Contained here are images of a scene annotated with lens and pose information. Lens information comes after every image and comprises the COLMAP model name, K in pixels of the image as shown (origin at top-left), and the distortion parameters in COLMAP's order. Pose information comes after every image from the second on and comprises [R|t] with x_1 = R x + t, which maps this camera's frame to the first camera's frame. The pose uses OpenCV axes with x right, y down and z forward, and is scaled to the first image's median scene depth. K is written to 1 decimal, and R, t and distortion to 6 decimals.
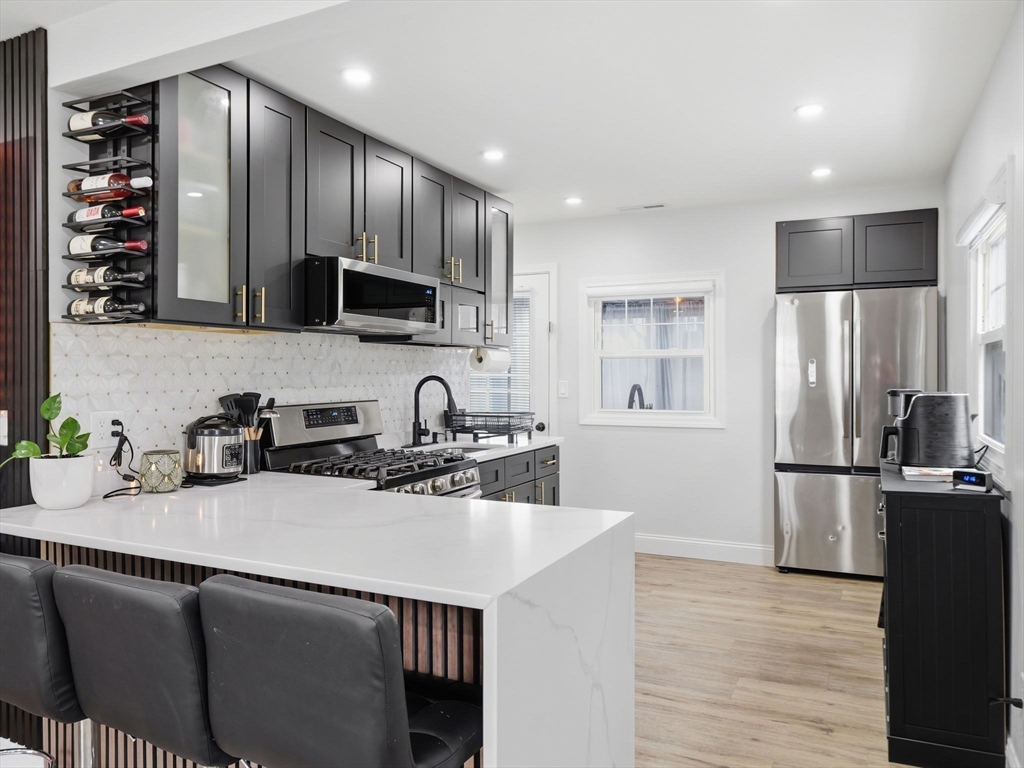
lens RADIAL K [[740.0, 0, 514.8], [0, 740.0, 373.4], [0, 0, 1]] dist [-0.027539, 0.003289]
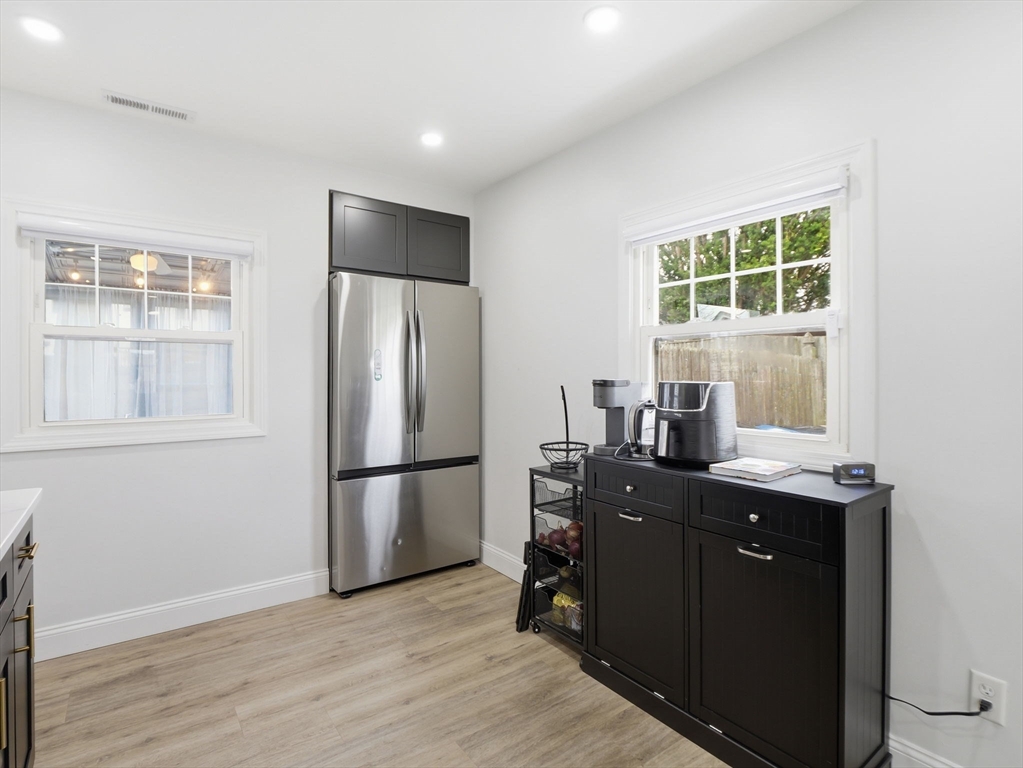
lens RADIAL K [[526.0, 0, 518.7], [0, 526.0, 372.3], [0, 0, 1]] dist [-0.017830, -0.000061]
pose [[0.467299, 0.002462, 0.884096, -0.101646], [-0.001684, 0.999997, -0.001895, 0.010738], [-0.884098, -0.000603, 0.467302, 0.658330]]
